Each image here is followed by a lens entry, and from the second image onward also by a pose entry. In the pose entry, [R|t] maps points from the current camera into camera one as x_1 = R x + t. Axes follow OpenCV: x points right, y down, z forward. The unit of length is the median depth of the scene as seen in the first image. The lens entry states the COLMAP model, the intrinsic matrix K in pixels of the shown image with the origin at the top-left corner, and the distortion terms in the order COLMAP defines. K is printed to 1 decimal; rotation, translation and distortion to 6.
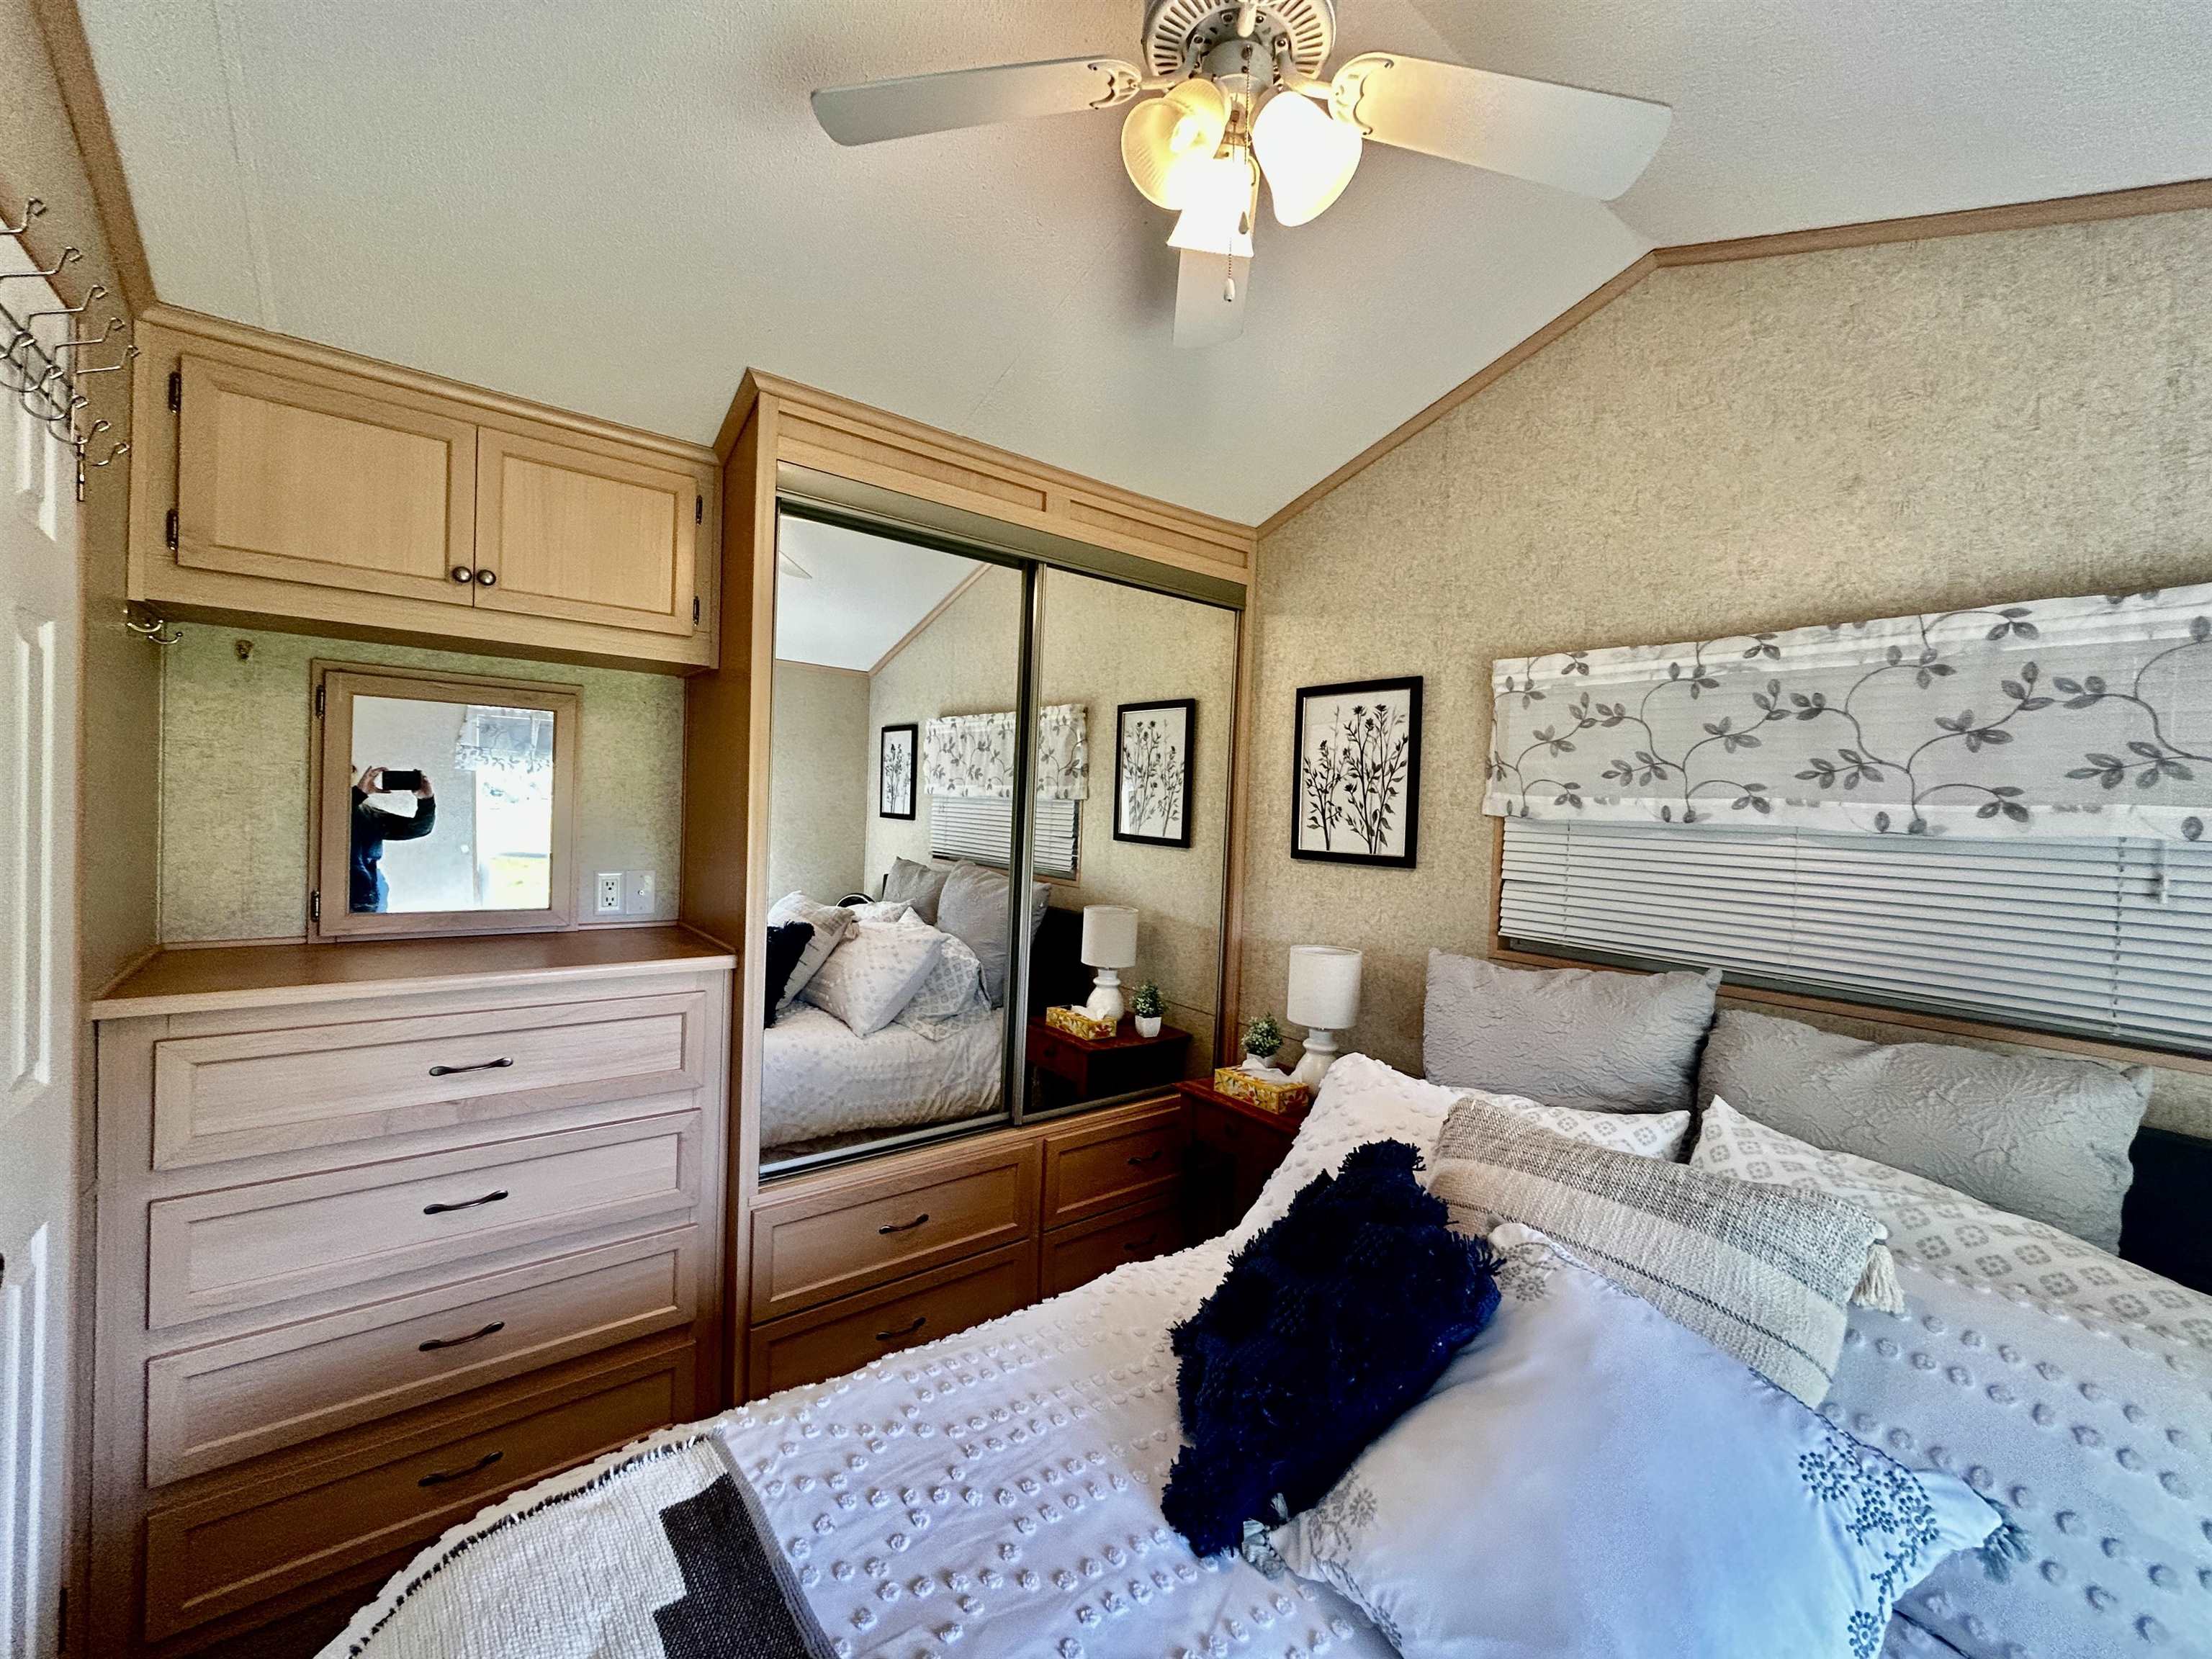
lens RADIAL K [[891.3, 0, 1107.6], [0, 891.3, 827.5], [0, 0, 1]] dist [0.001507, -0.000423]
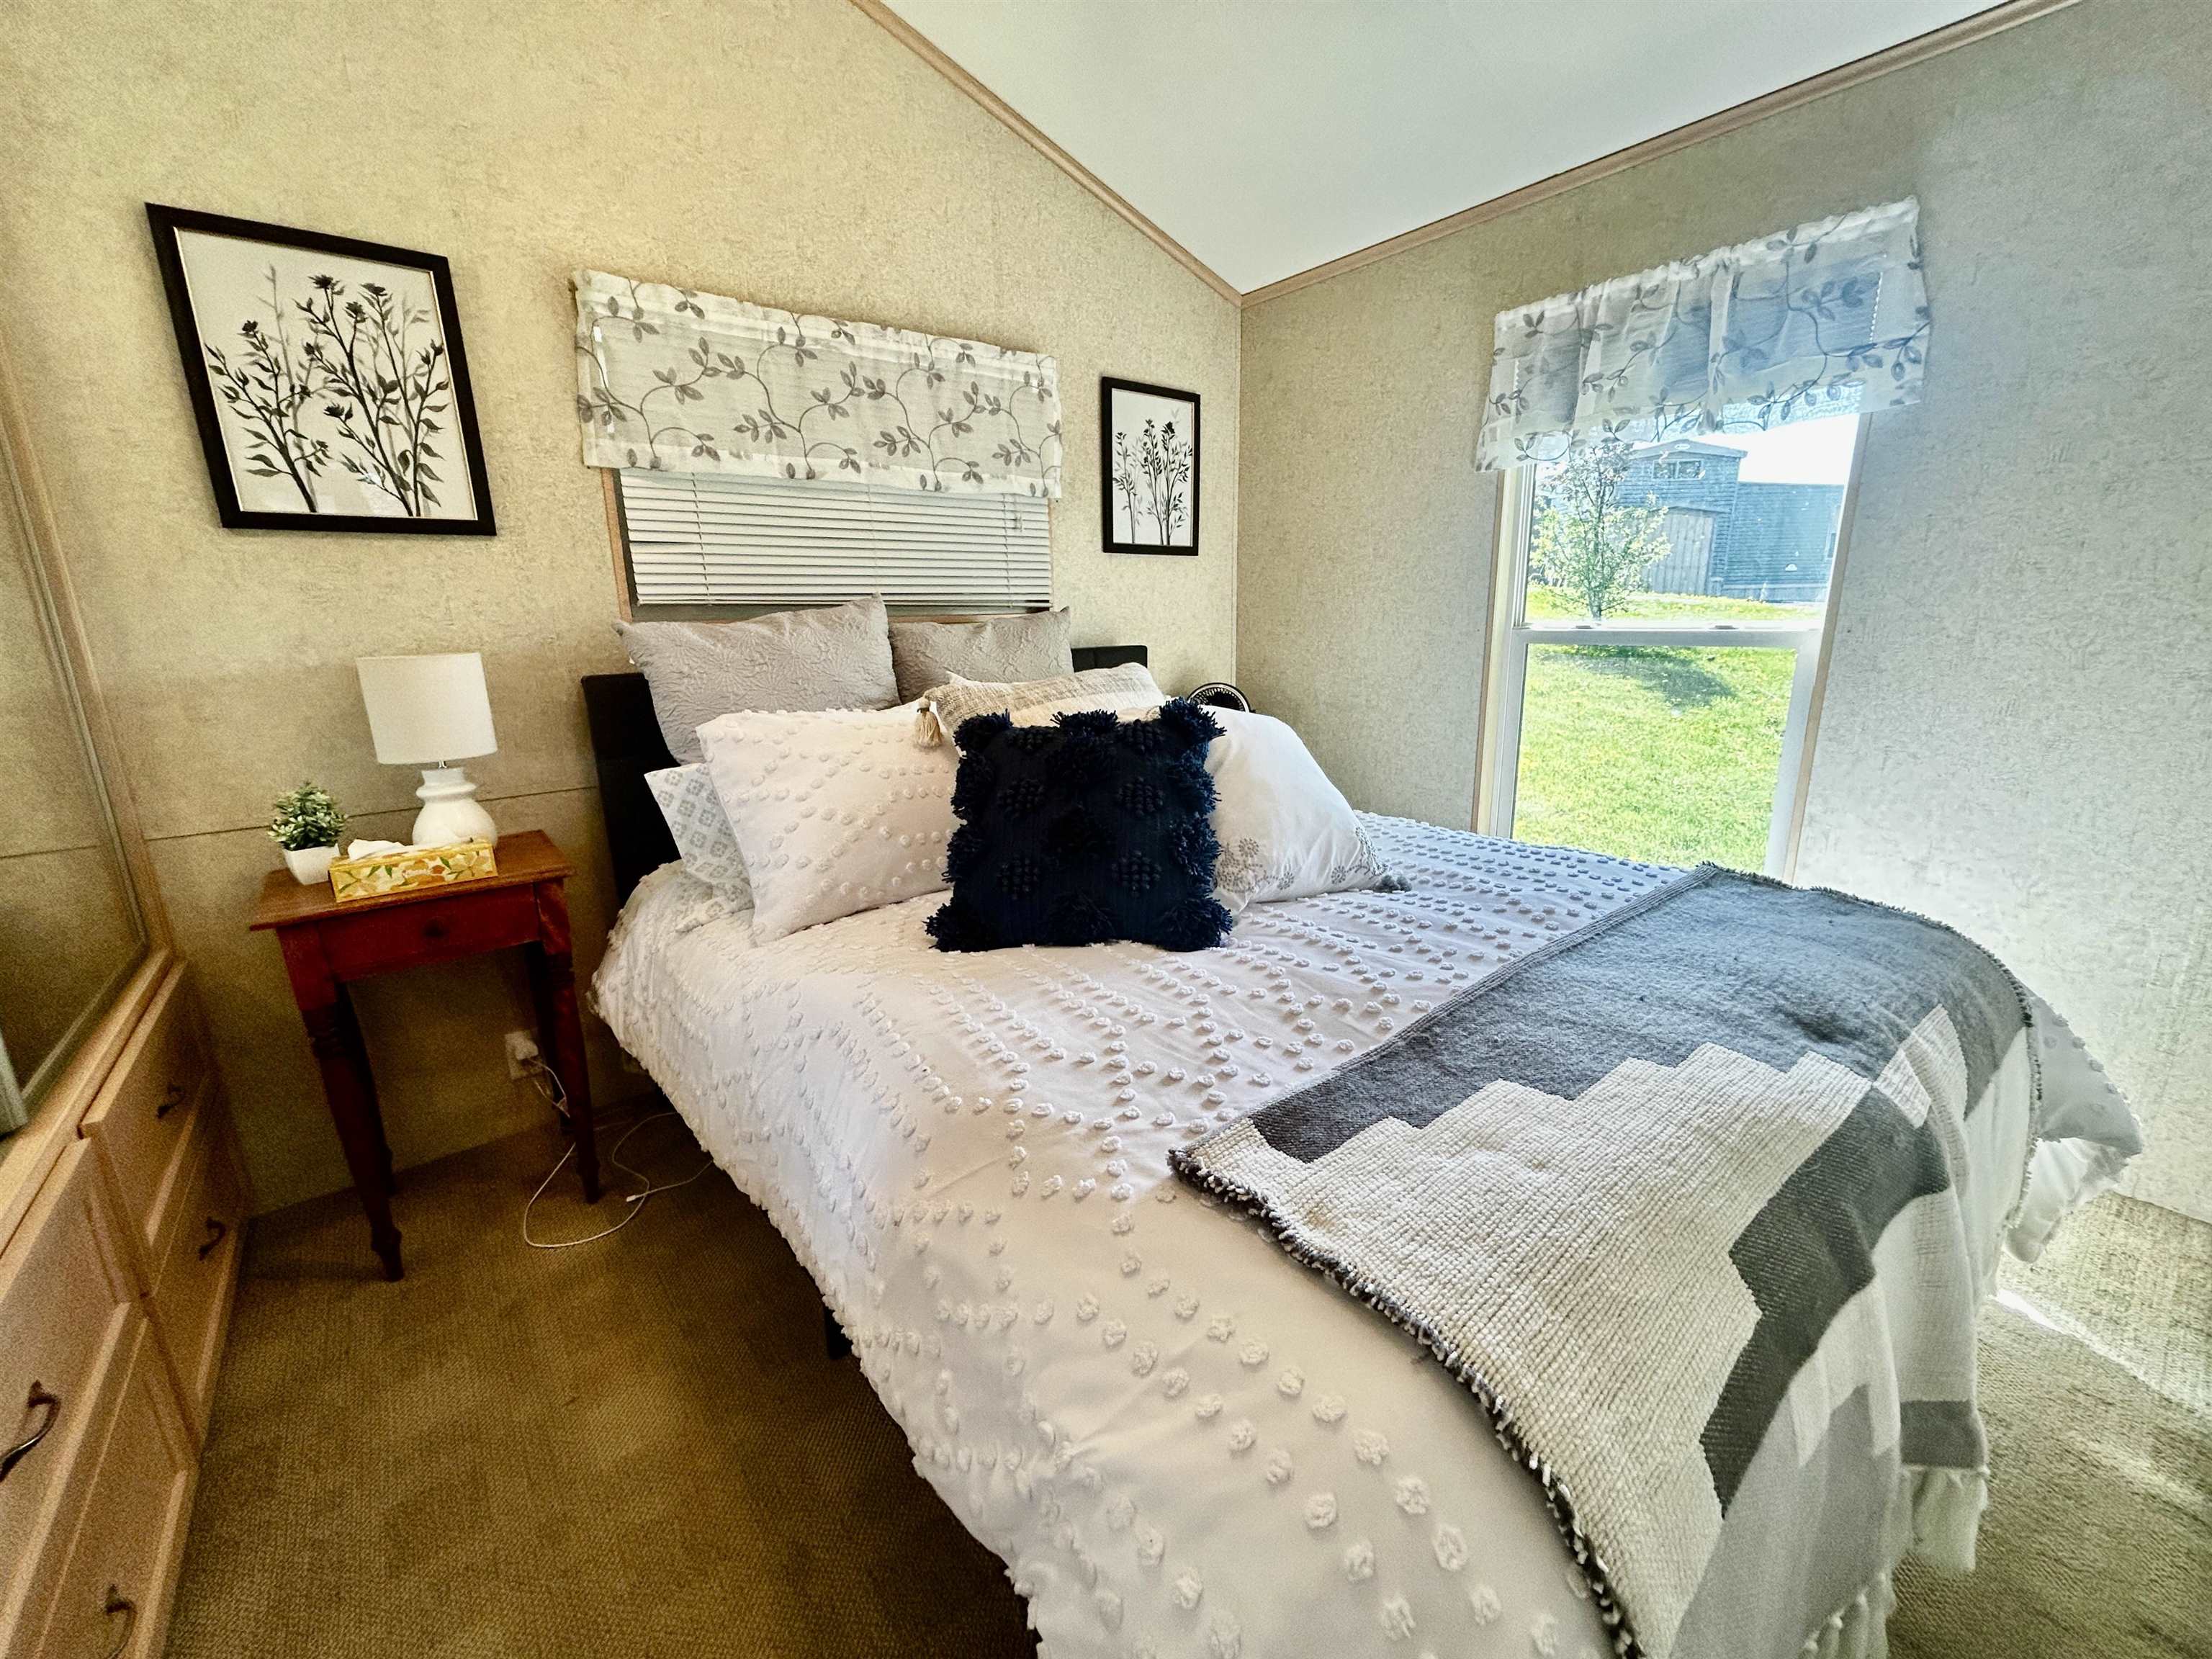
lens RADIAL K [[891.3, 0, 1105.6], [0, 891.3, 826.3], [0, 0, 1]] dist [0.001507, -0.000423]
pose [[-0.005176, -0.276156, 0.961099, -0.528356], [0.042077, 0.960200, 0.276125, 0.107545], [-0.999101, 0.041869, 0.006650, 0.517057]]
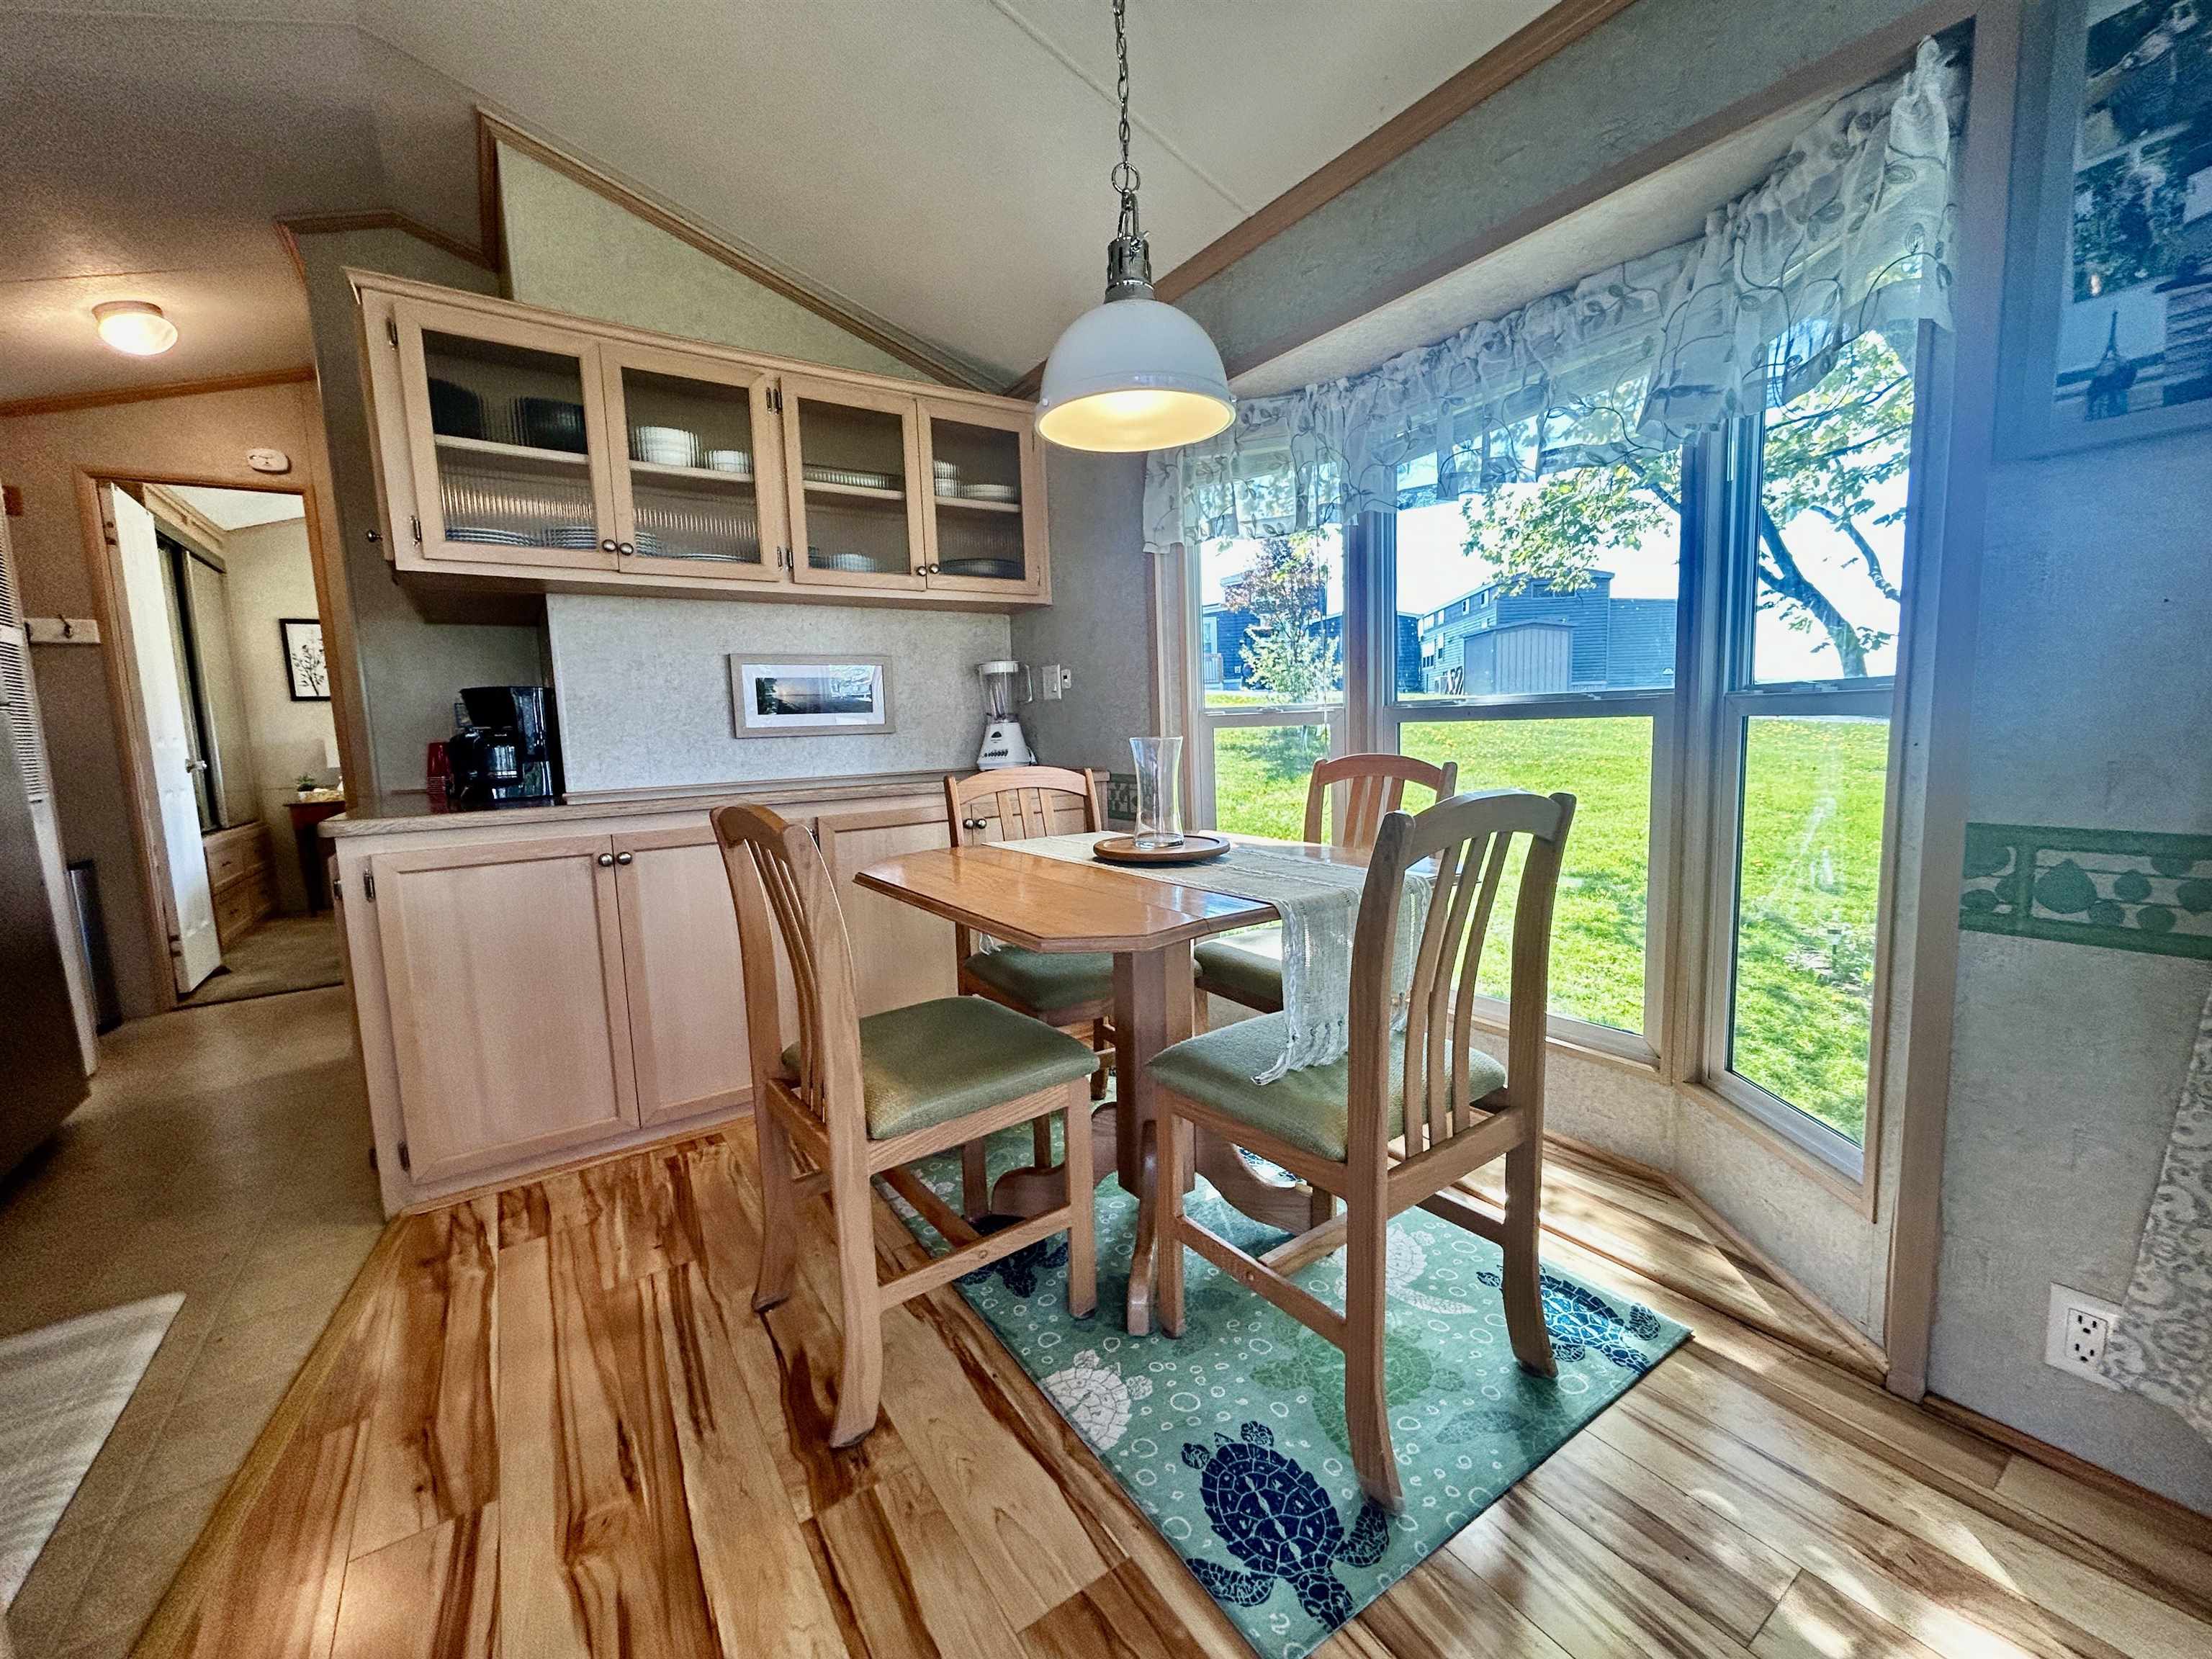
lens RADIAL K [[891.3, 0, 1106.9], [0, 891.3, 823.8], [0, 0, 1]] dist [0.001507, -0.000423]
pose [[0.067106, -0.159510, 0.984913, -2.207622], [0.060071, 0.985993, 0.155592, 0.133602], [-0.995936, 0.048723, 0.075748, -1.309218]]
